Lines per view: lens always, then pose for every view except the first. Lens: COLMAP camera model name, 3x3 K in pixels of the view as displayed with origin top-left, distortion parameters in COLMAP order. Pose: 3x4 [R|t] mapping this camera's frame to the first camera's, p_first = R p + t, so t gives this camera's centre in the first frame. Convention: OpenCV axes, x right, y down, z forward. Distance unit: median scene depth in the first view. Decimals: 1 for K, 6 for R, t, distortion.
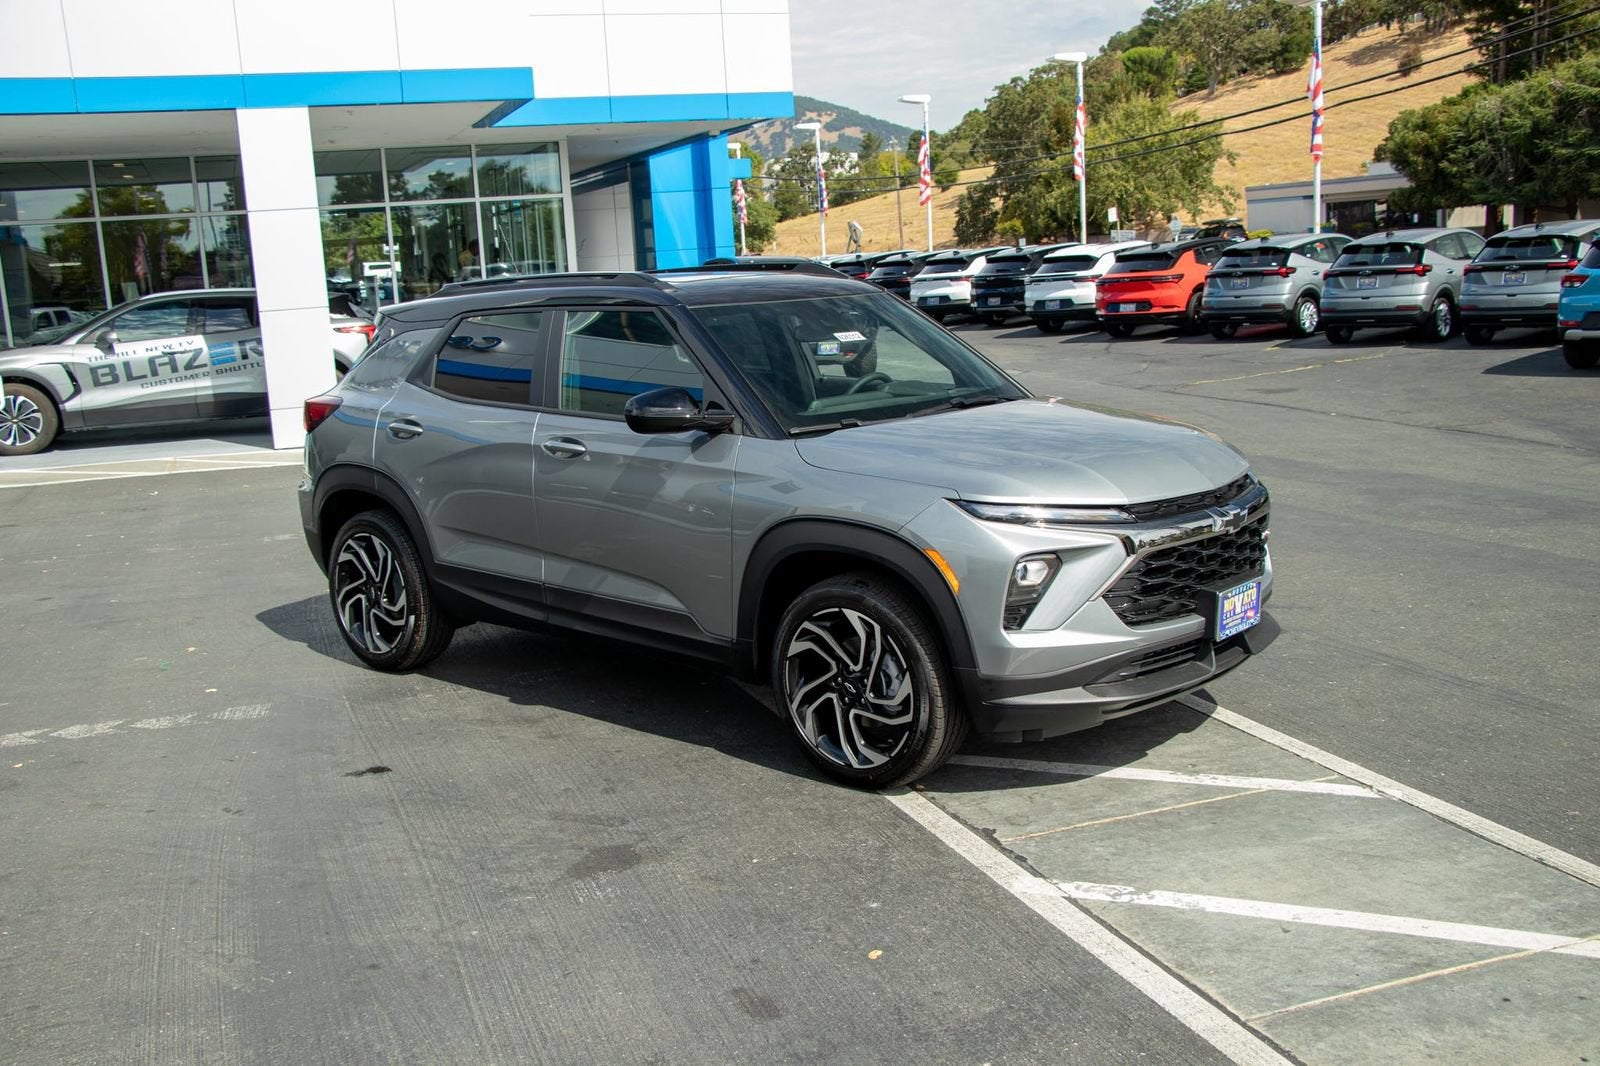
lens RADIAL K [[1594.1, 0, 759.6], [0, 1594.1, 533.6], [0, 0, 1]] dist [-0.109379, 0.228703]
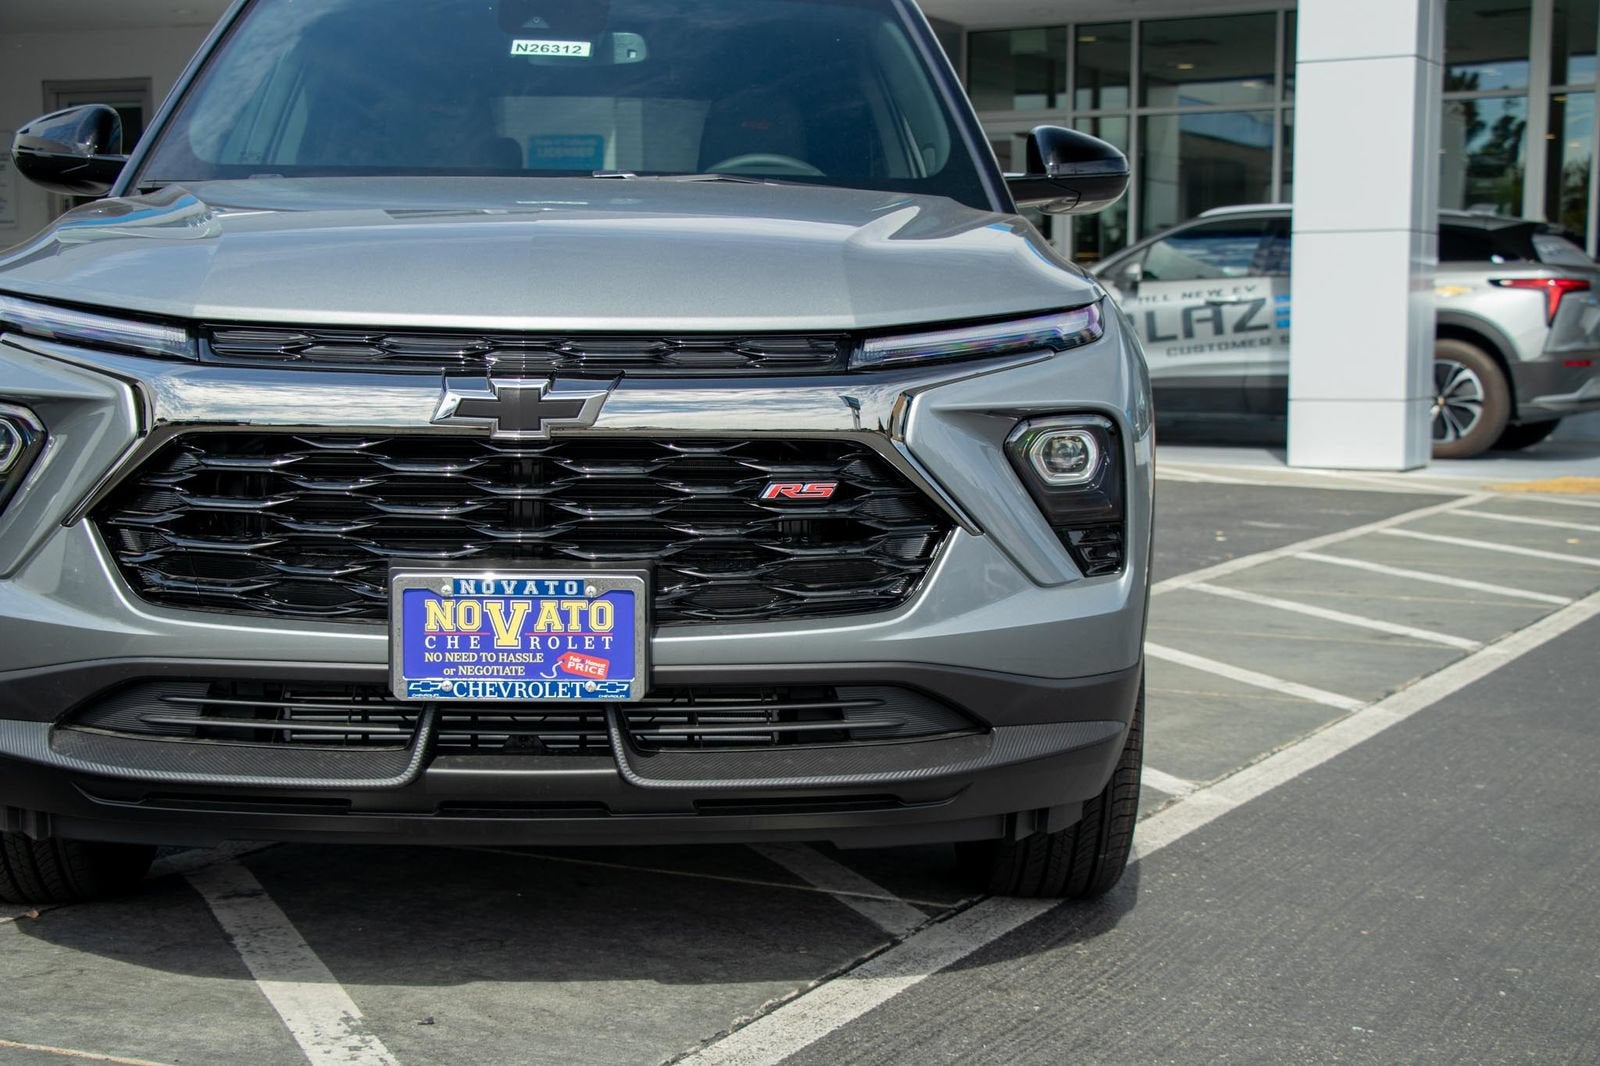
lens RADIAL K [[2570.6, 0, 769.4], [0, 2570.6, 537.8], [0, 0, 1]] dist [0.024923, 1.027655]
pose [[0.690845, 0.119958, -0.712982, 0.200856], [-0.169001, 0.985614, 0.002074, 0.003061], [0.702973, 0.119062, 0.701179, 0.153172]]
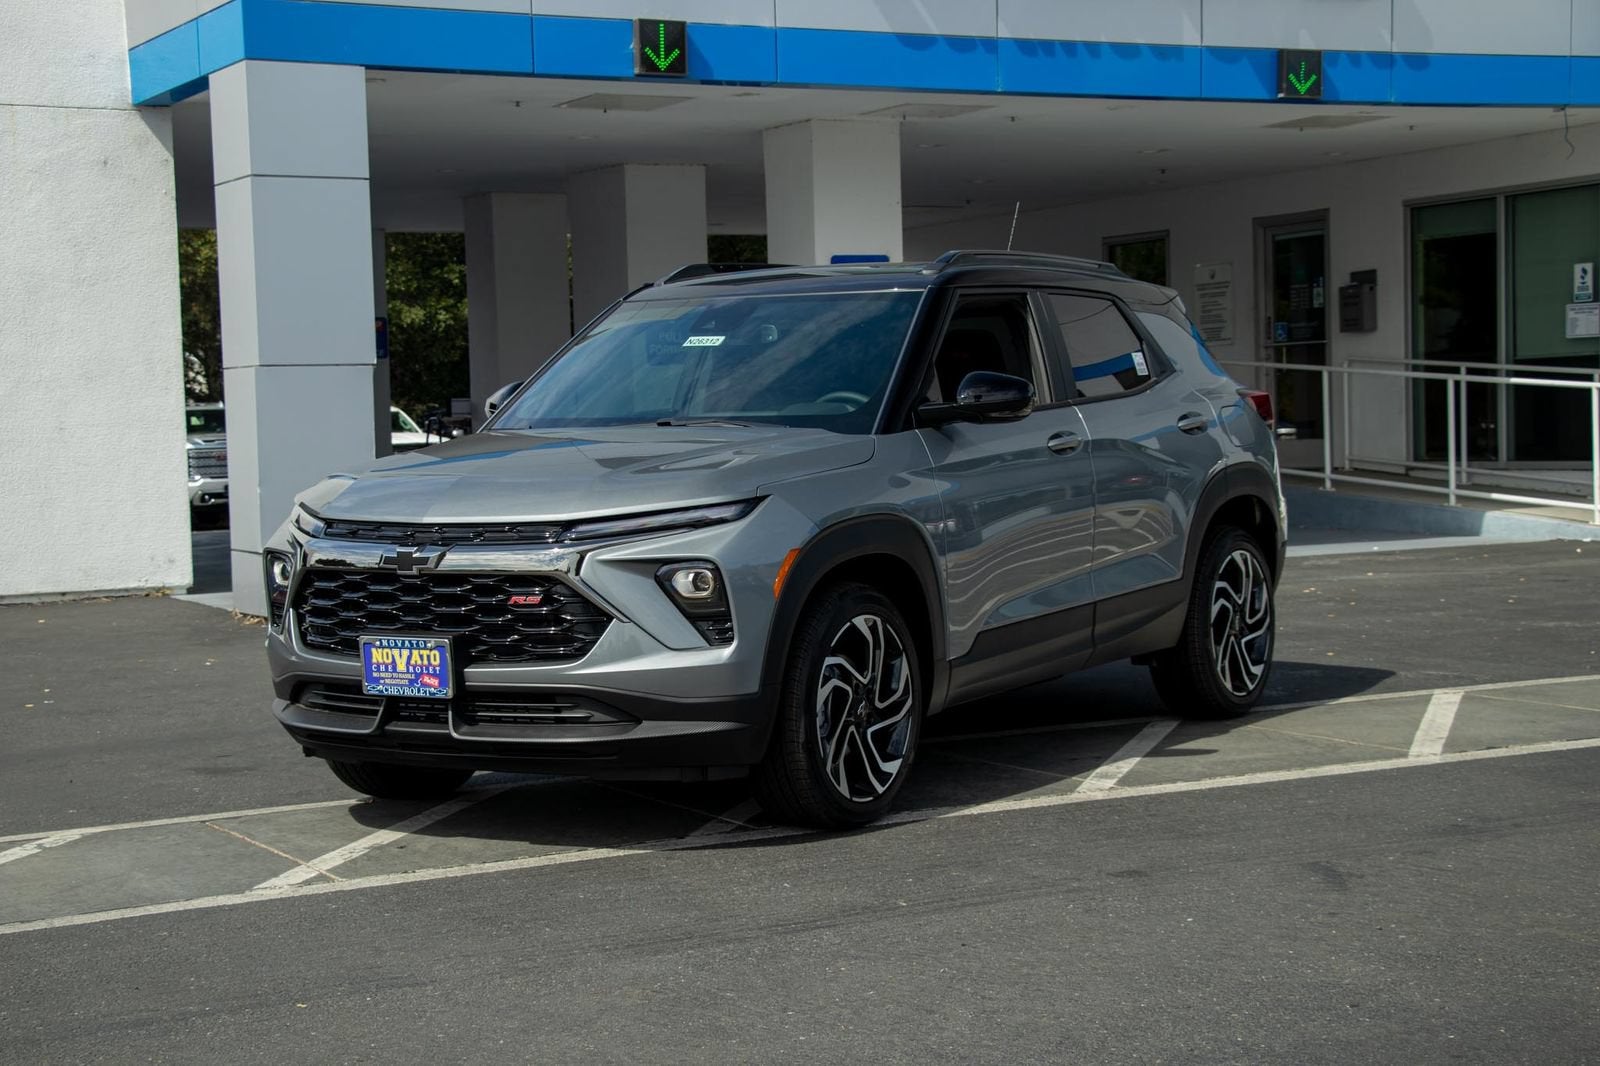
lens RADIAL K [[2722.8, 0, 800.0], [0, 2722.8, 533.0], [0, 0, 1]] dist [0.149339, -0.016709]
pose [[0.163062, 0.101296, -0.981402, 0.441971], [-0.153114, 0.985262, 0.076254, -0.041308], [0.974662, 0.137832, 0.176169, 0.238953]]
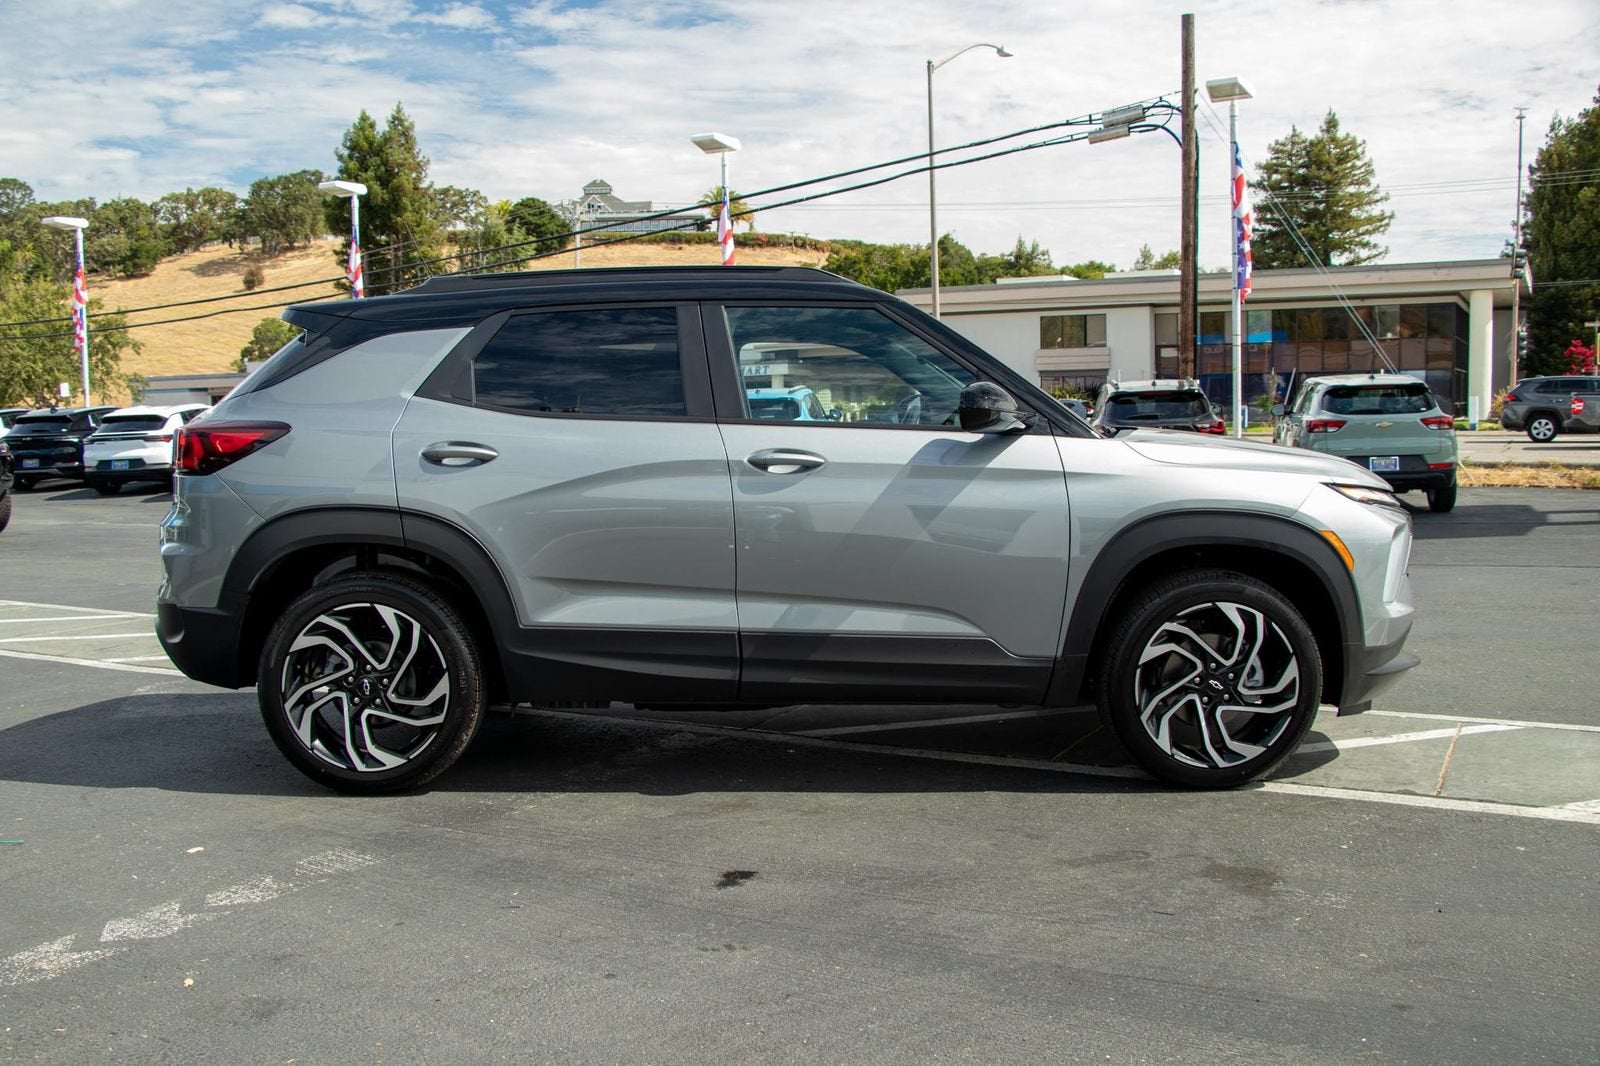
lens RADIAL K [[1497.0, 0, 768.2], [0, 1497.0, 533.7], [0, 0, 1]] dist [-0.125586, 0.182396]
pose [[0.733212, -0.008437, 0.679948, -0.192625], [0.091326, 0.992086, -0.086170, 0.014649], [-0.673840, 0.125278, 0.728179, 0.129430]]
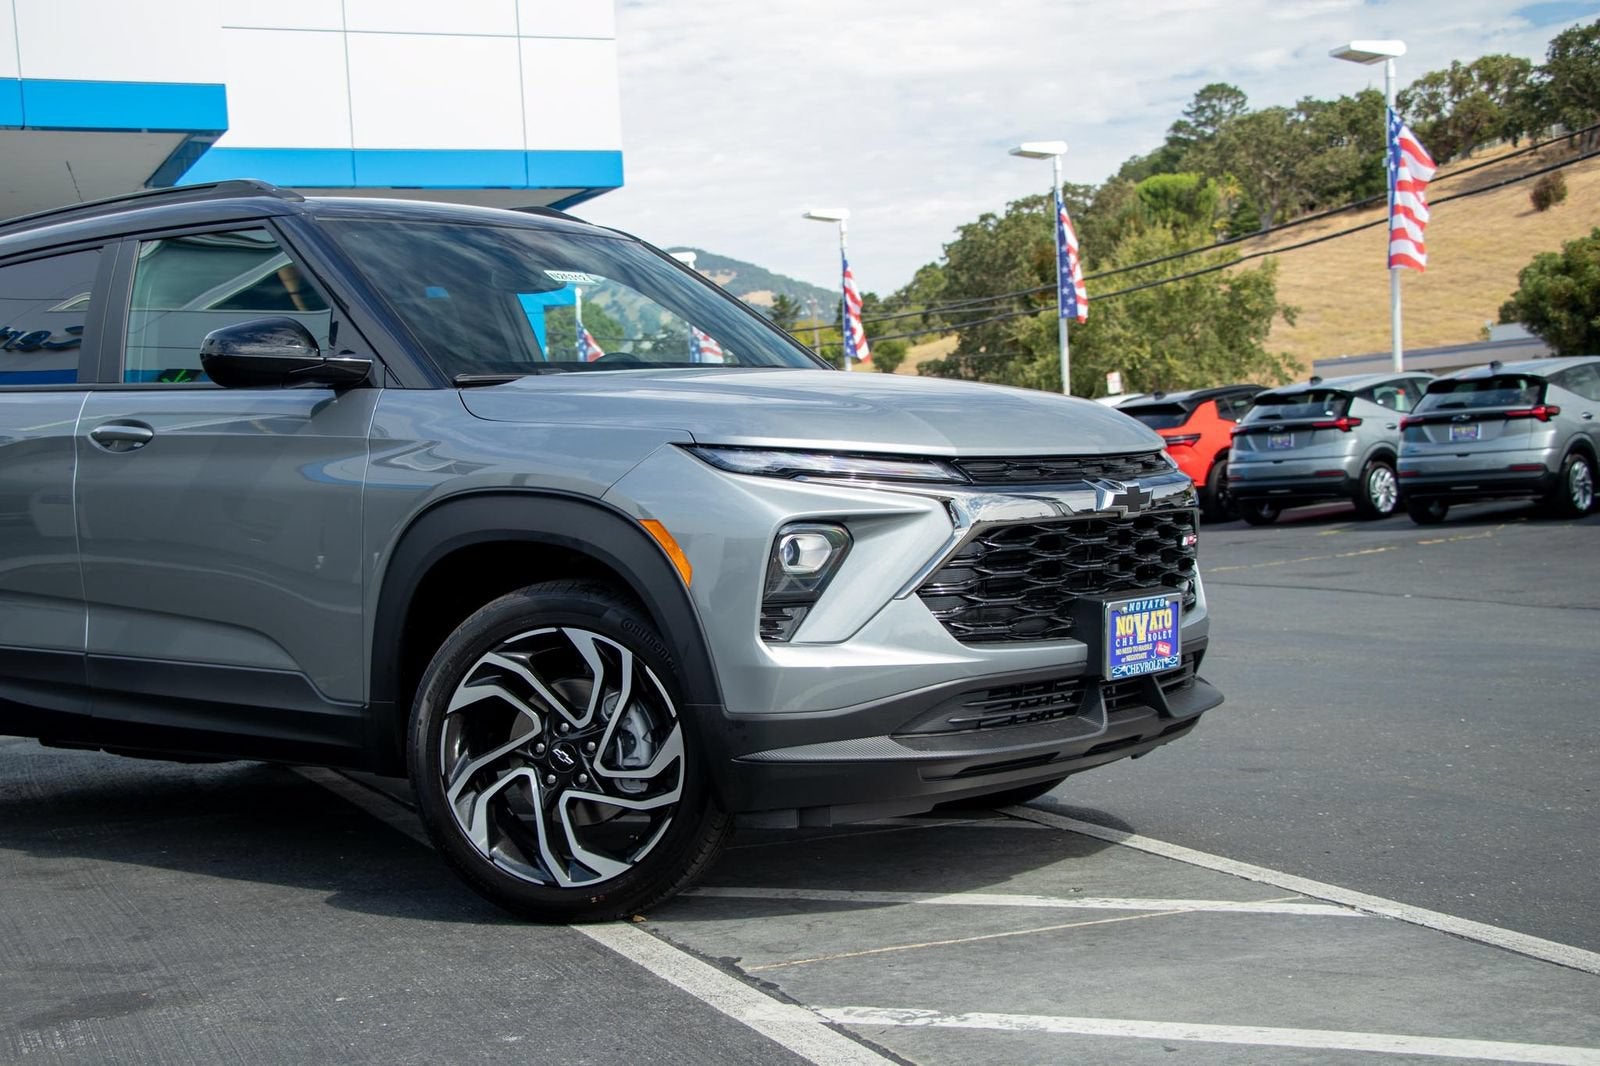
lens RADIAL K [[2317.2, 0, 738.8], [0, 2317.2, 539.4], [0, 0, 1]] dist [0.031294, 0.570843]
pose [[0.998853, 0.005567, 0.047567, 0.024526], [0.001385, 0.989446, -0.144893, 0.036883], [-0.047872, 0.144792, 0.988303, 0.018481]]
